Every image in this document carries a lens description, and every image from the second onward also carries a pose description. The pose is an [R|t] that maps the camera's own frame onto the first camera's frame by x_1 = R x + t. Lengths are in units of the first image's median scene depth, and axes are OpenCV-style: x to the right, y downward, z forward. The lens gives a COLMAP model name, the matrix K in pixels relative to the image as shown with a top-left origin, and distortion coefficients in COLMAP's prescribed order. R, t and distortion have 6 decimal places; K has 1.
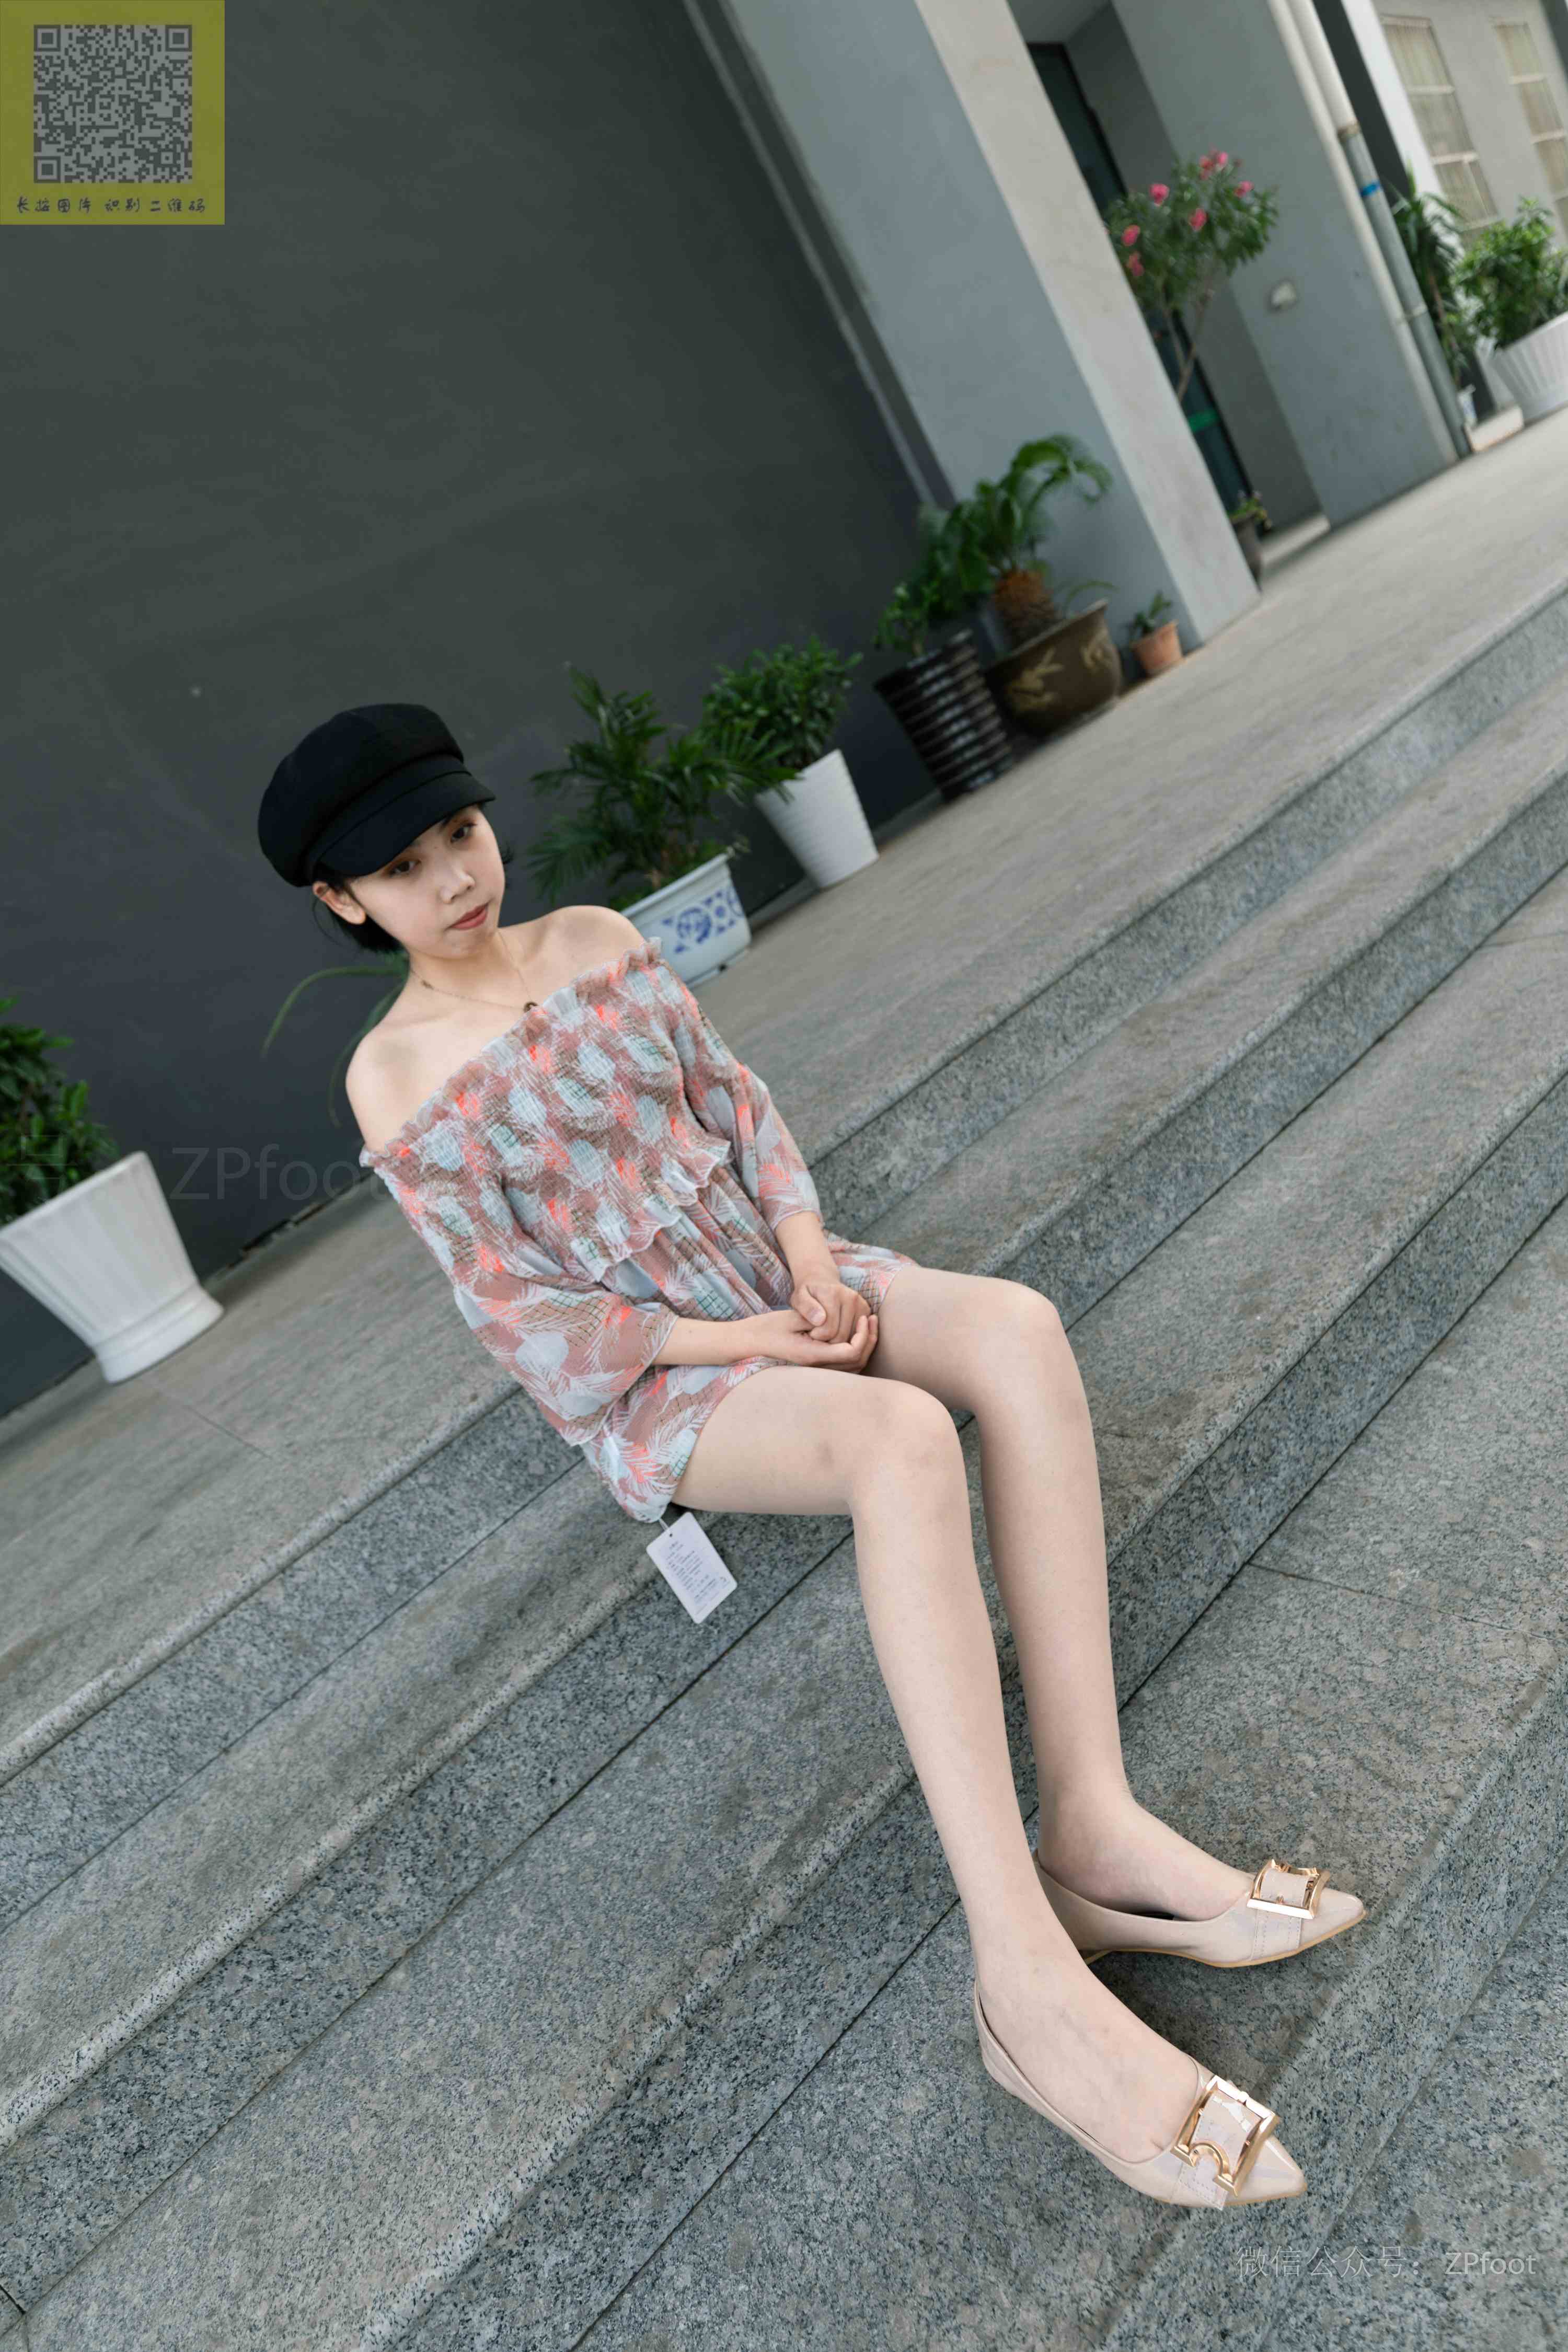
lens RADIAL K [[1441.4, 0, 775.6], [0, 1441.4, 1169.8], [0, 0, 1]] dist [0.004709, 0.000571]
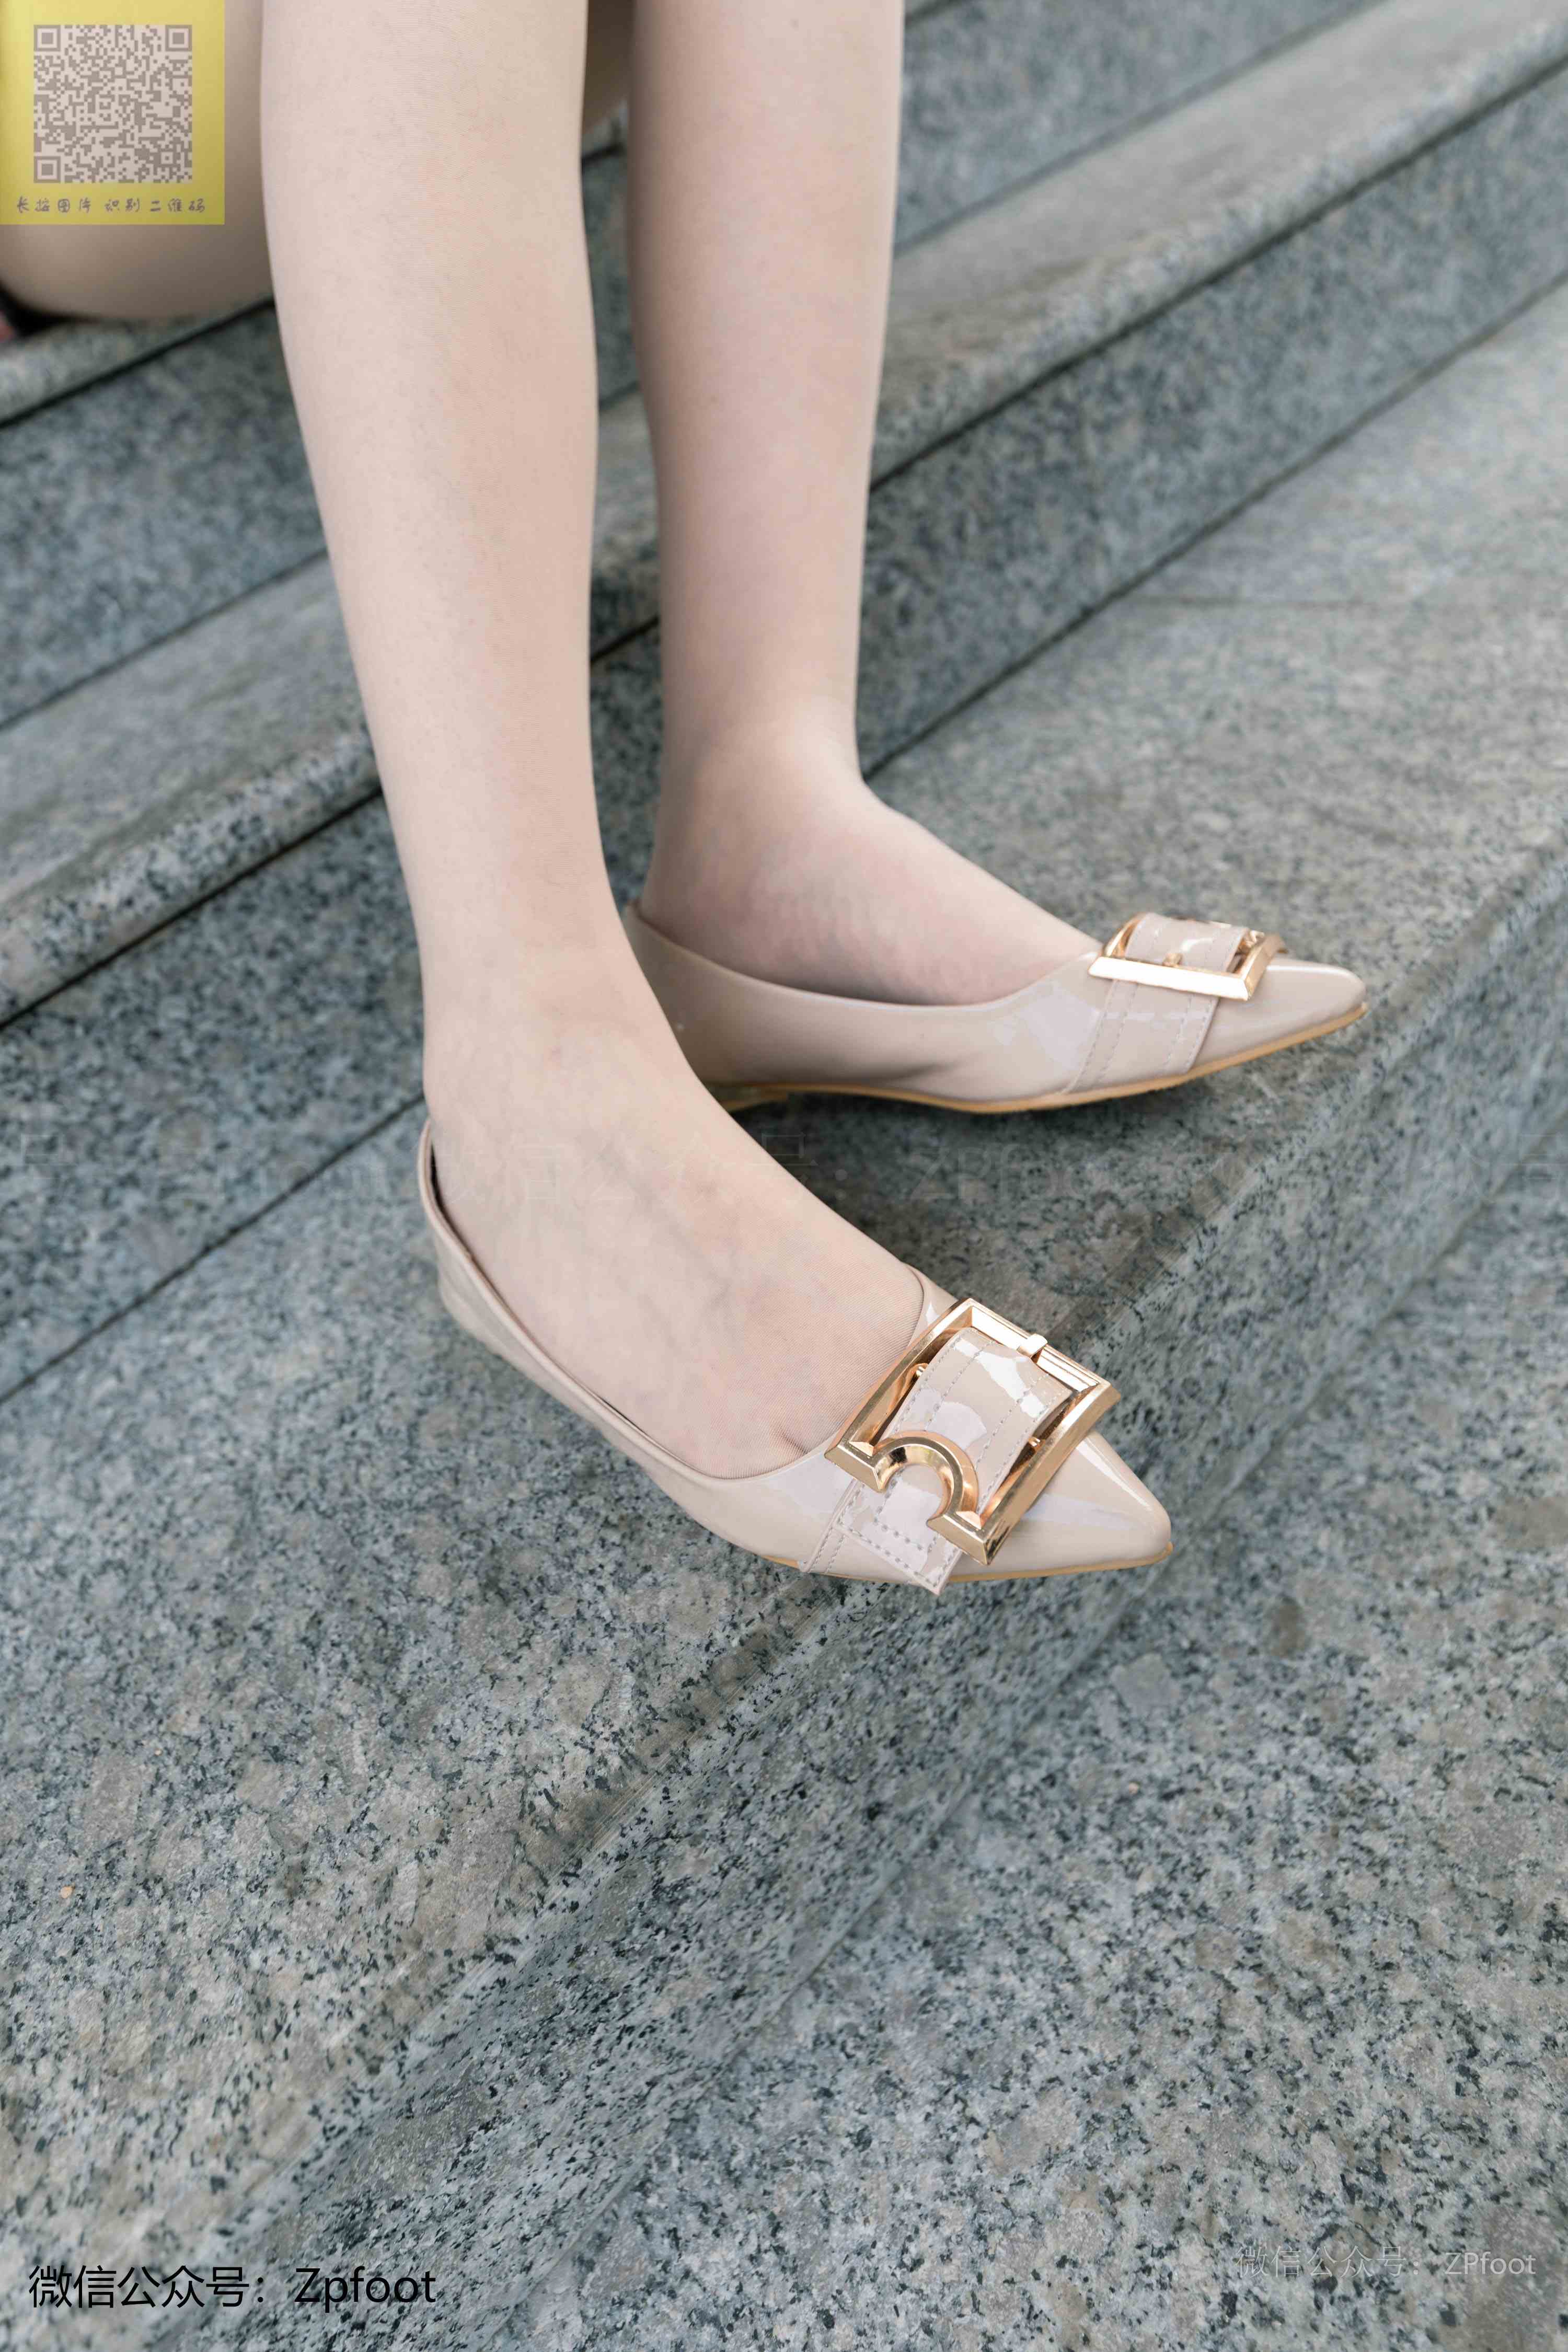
lens RADIAL K [[1423.9, 0, 770.8], [0, 1423.9, 1167.0], [0, 0, 1]] dist [-0.000015, -0.000715]
pose [[0.980379, 0.085537, 0.177594, 0.135046], [-0.142214, 0.930786, 0.336767, 0.350028], [-0.136497, -0.355415, 0.924688, 0.493347]]
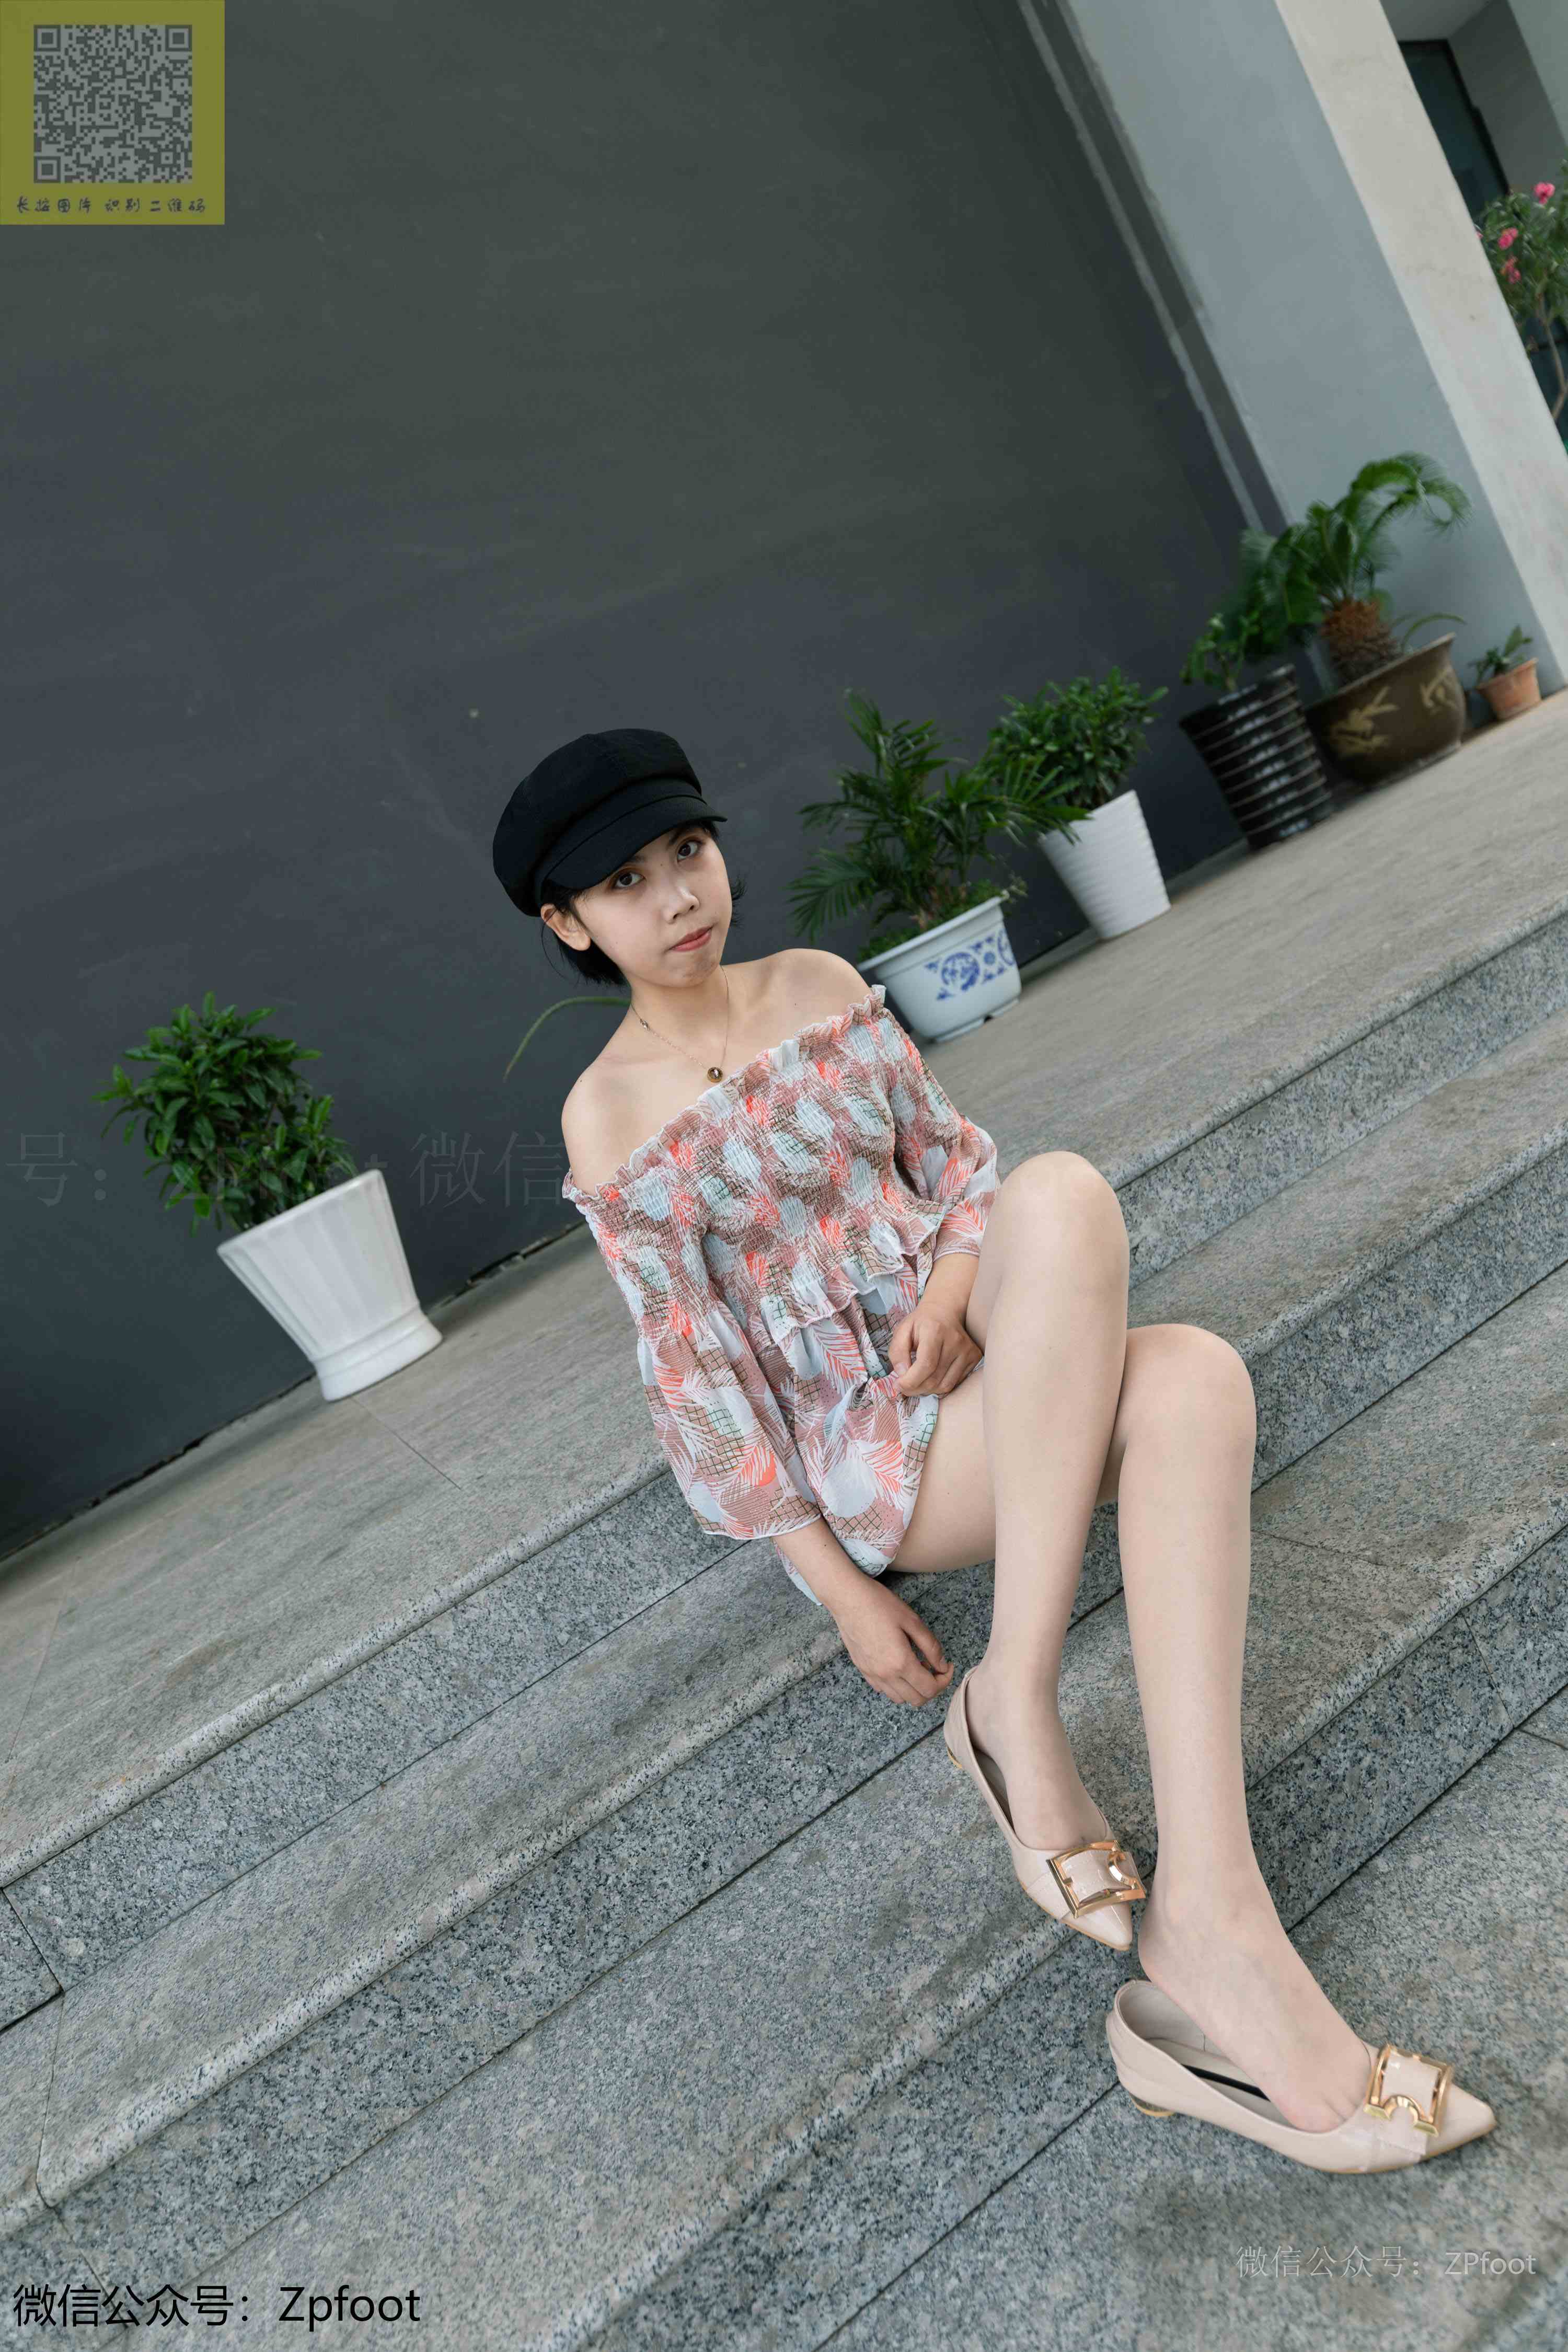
lens RADIAL K [[1548.7, 0, 779.8], [0, 1548.7, 1172.7], [0, 0, 1]] dist [-0.002476, 0.000124]
pose [[0.982449, 0.071248, -0.172388, 0.035565], [-0.078262, 0.996345, -0.034234, 0.011169], [0.169319, 0.047124, 0.984434, 0.007714]]
